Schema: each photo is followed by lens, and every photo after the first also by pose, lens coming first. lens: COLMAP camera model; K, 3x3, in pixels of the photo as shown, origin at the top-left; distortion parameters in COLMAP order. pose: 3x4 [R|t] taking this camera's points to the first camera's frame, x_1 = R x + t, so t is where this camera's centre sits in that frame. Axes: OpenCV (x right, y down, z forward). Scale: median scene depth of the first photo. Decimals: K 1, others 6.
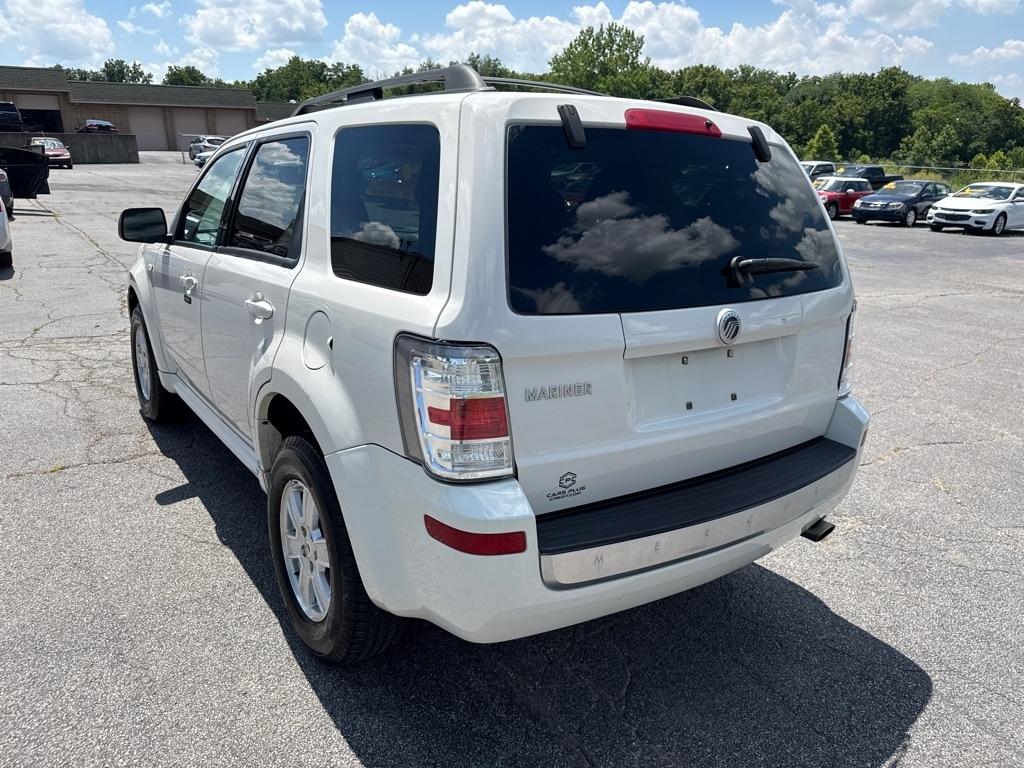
lens RADIAL K [[737.0, 0, 513.4], [0, 737.0, 395.3], [0, 0, 1]] dist [0.034655, -0.005971]
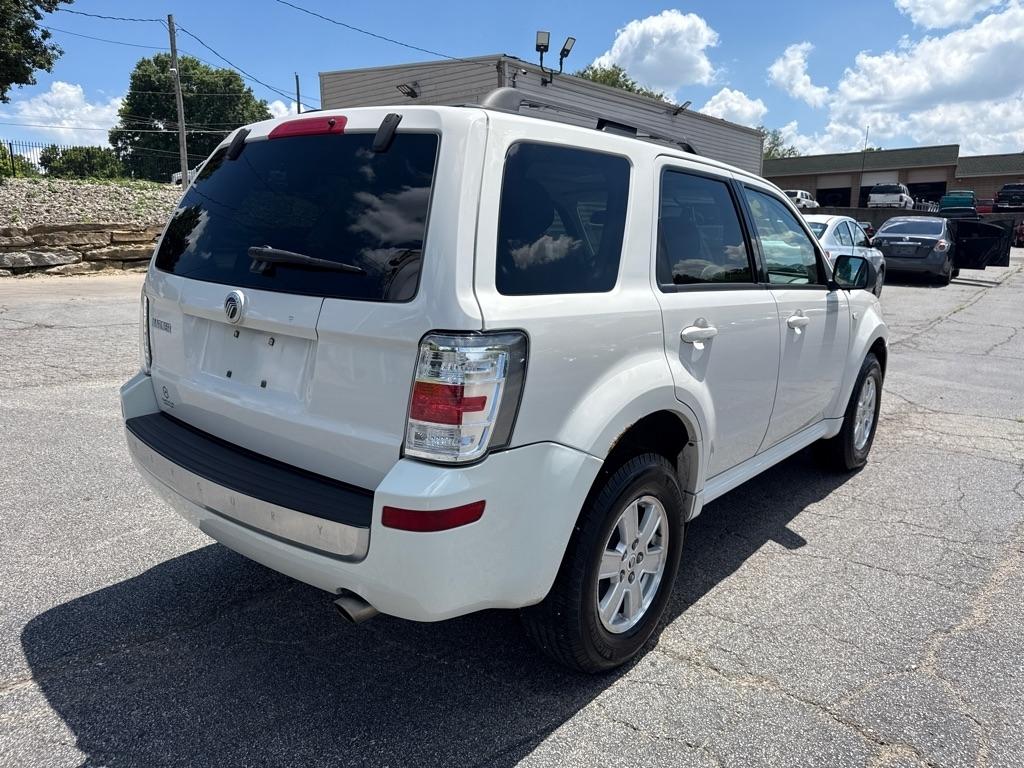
lens RADIAL K [[750.9, 0, 516.9], [0, 750.9, 404.3], [0, 0, 1]] dist [0.000479, 0.000044]
pose [[0.296780, 0.207395, -0.932153, 1.598484], [-0.295613, 0.948136, 0.116834, -0.227357], [0.908039, 0.240883, 0.342696, 1.125048]]
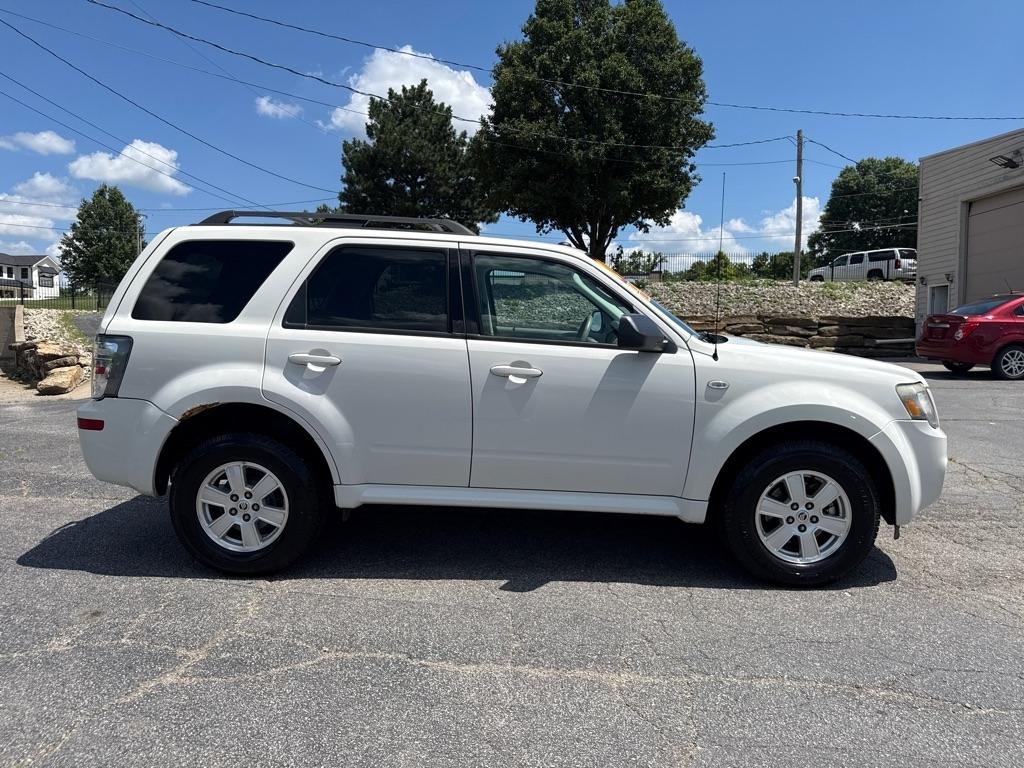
lens RADIAL K [[776.2, 0, 515.4], [0, 776.2, 389.3], [0, 0, 1]] dist [0.051529, -0.069453]
pose [[-0.593767, 0.051964, -0.802957, 1.689094], [-0.259949, 0.932013, 0.252542, -0.877243], [0.761490, 0.358679, -0.539891, 3.445275]]
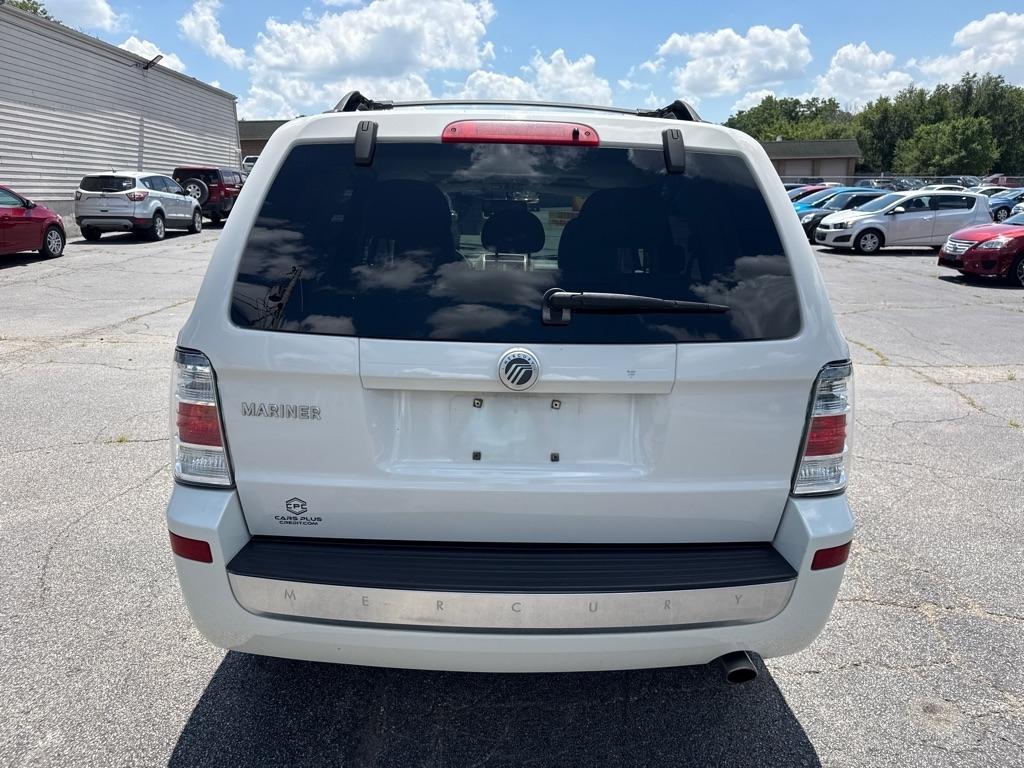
lens RADIAL K [[737.0, 0, 513.4], [0, 737.0, 395.3], [0, 0, 1]] dist [0.034655, -0.005971]
pose [[0.842381, 0.127099, -0.523679, 0.789613], [-0.151551, 0.988442, -0.003884, -0.065321], [0.517133, 0.082635, 0.851907, 0.314333]]
